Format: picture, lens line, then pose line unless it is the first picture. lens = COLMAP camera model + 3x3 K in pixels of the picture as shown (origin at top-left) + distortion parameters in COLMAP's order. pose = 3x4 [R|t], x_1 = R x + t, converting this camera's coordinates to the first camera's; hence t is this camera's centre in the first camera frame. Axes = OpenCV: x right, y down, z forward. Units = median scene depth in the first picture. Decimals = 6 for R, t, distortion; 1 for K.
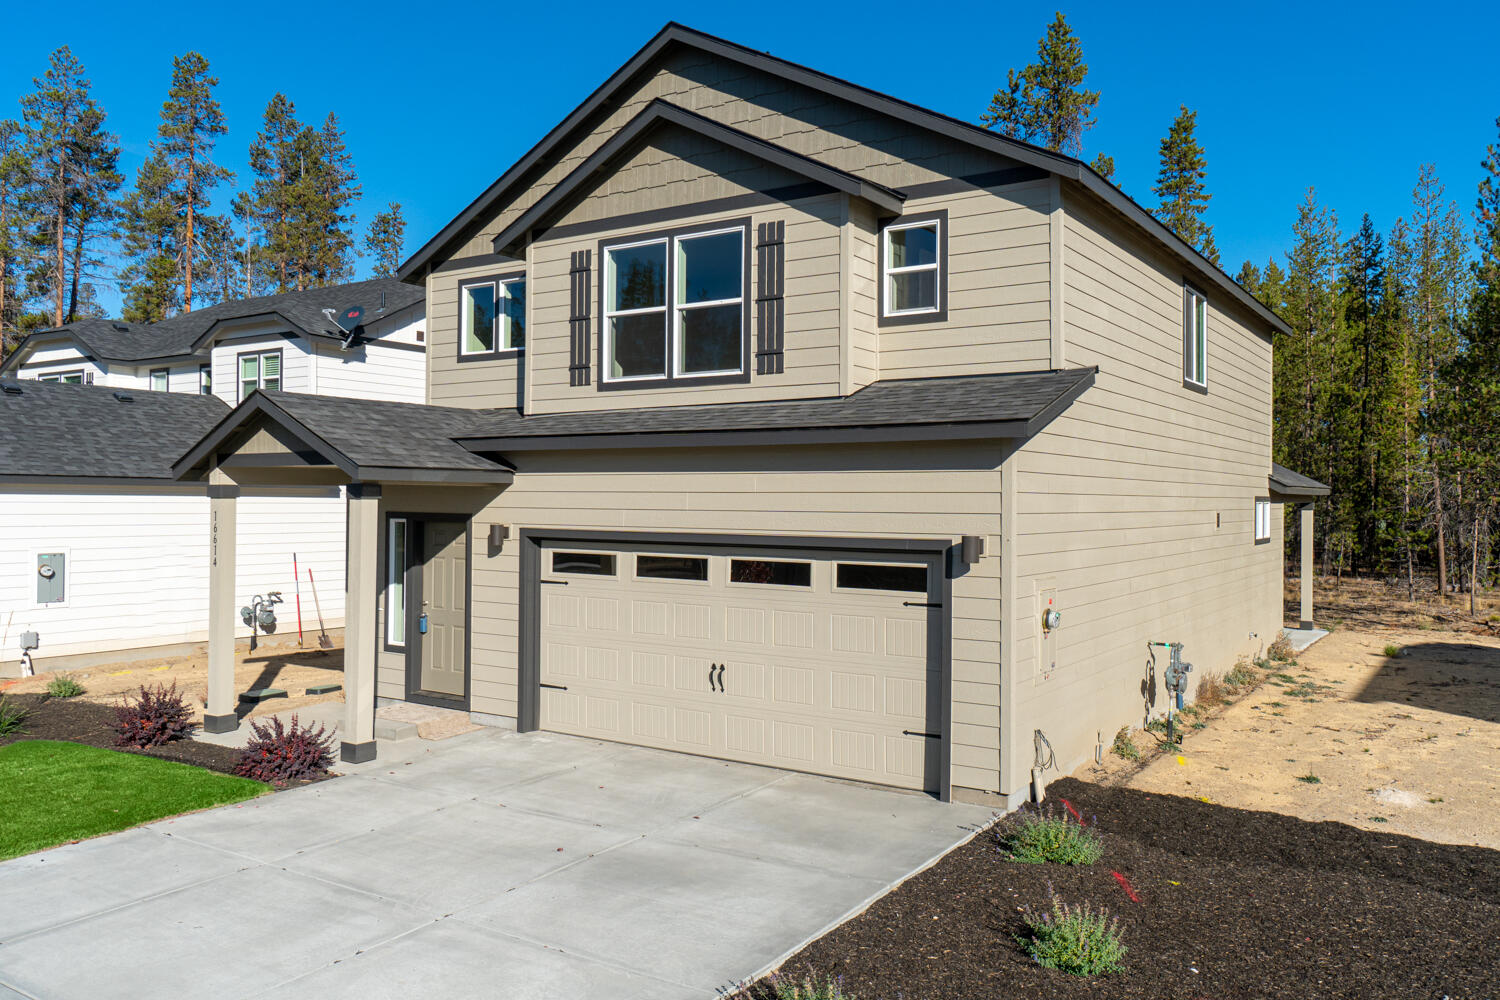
lens RADIAL K [[1146.5, 0, 748.9], [0, 1146.5, 495.1], [0, 0, 1]] dist [0.000915, -0.001188]
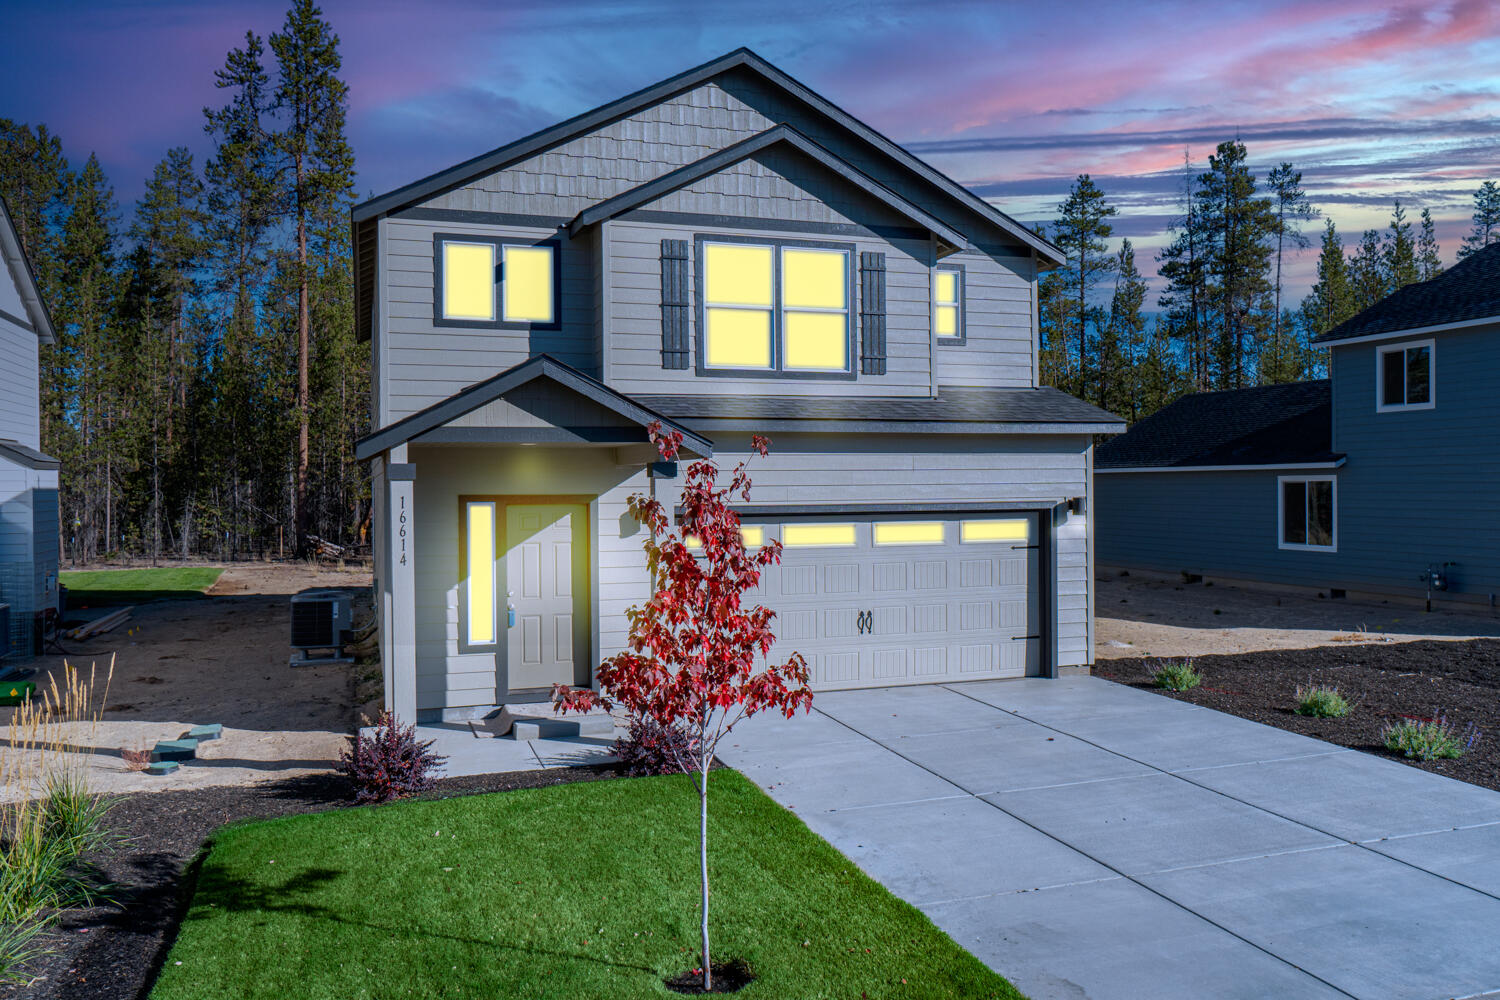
lens RADIAL K [[1146.5, 0, 752.1], [0, 1146.5, 496.9], [0, 0, 1]] dist [0.000915, -0.001188]
pose [[0.612995, -0.020734, 0.789815, -0.973714], [0.009118, 0.999775, 0.019169, 0.001289], [-0.790034, -0.004549, 0.613046, 0.319596]]
